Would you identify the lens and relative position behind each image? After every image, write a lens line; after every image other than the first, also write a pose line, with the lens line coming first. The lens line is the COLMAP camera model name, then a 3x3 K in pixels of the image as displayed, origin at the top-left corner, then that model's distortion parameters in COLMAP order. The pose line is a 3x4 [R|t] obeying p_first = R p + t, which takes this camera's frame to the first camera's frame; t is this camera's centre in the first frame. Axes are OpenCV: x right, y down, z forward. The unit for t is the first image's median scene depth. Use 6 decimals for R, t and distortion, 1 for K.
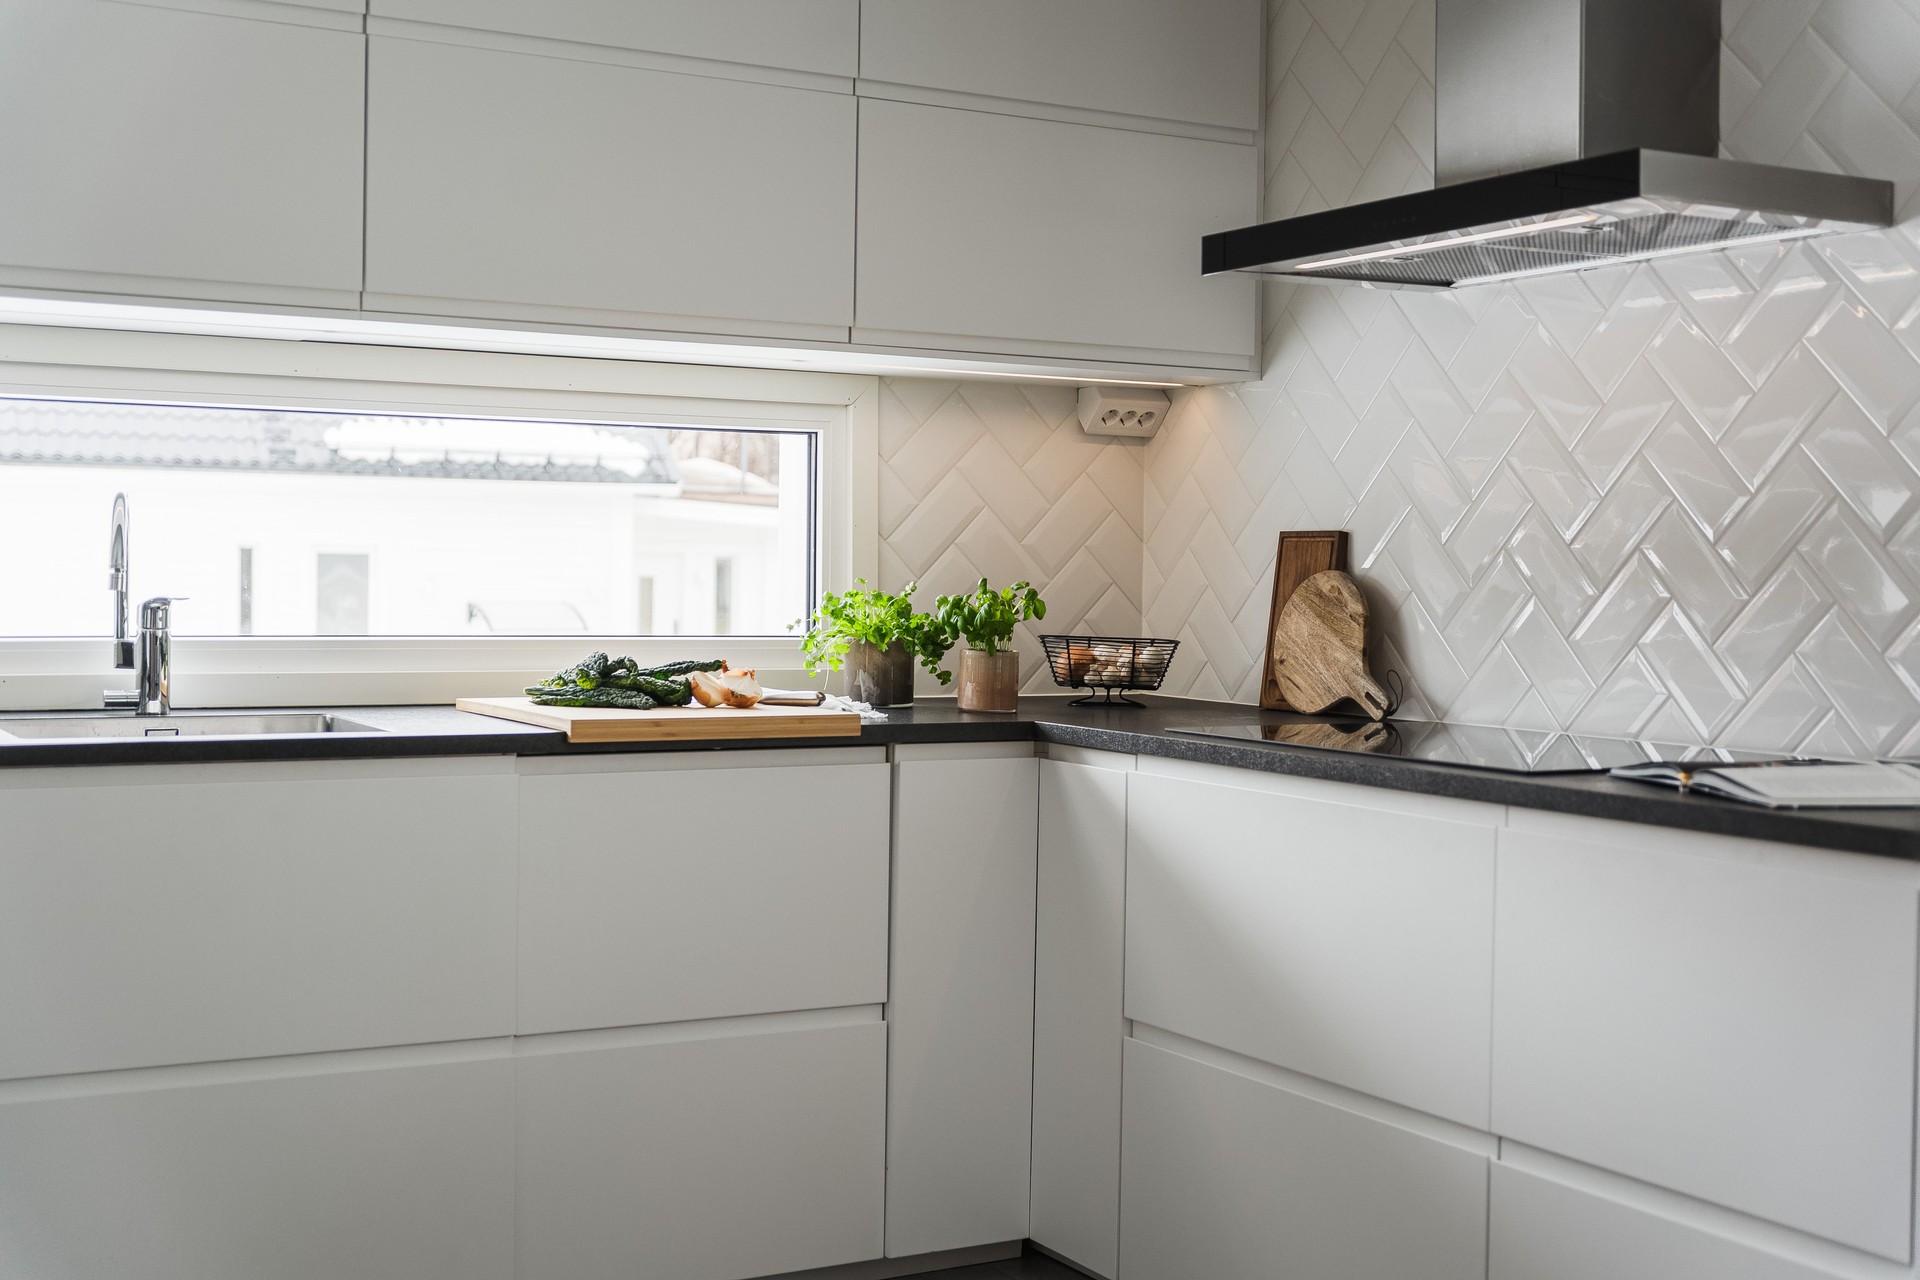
lens RADIAL K [[2295.0, 0, 960.0], [0, 2295.0, 640.0], [0, 0, 1]] dist [-0.027363, -0.020987]
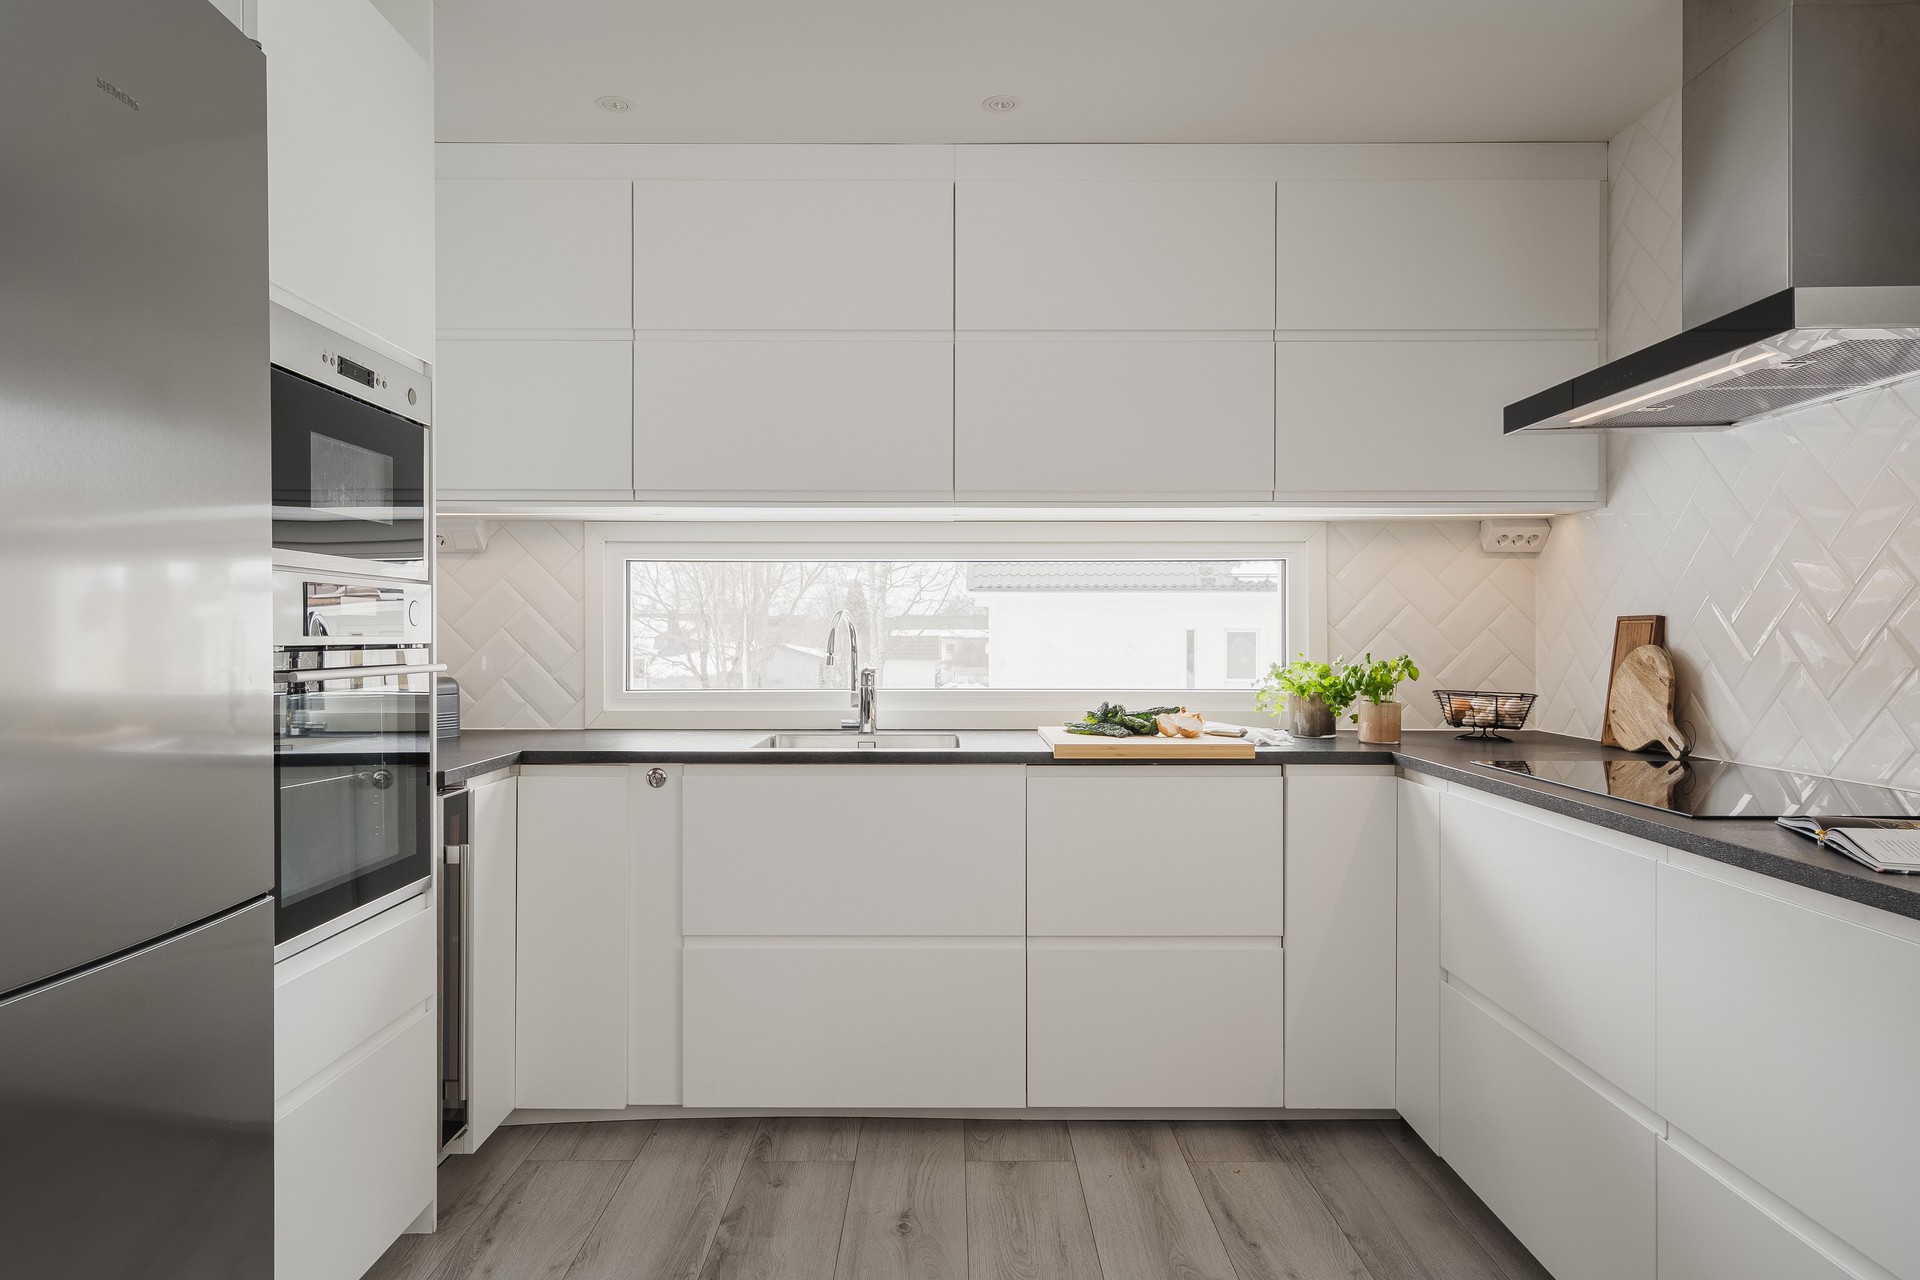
lens RADIAL K [[1221.5, 0, 960.0], [0, 1221.5, 640.0], [0, 0, 1]] dist [0.003160, 0.002845]
pose [[0.869045, -0.013008, -0.494562, 0.169179], [-0.002384, 0.999533, -0.030479, -0.010462], [0.494727, 0.027667, 0.868608, 0.180127]]
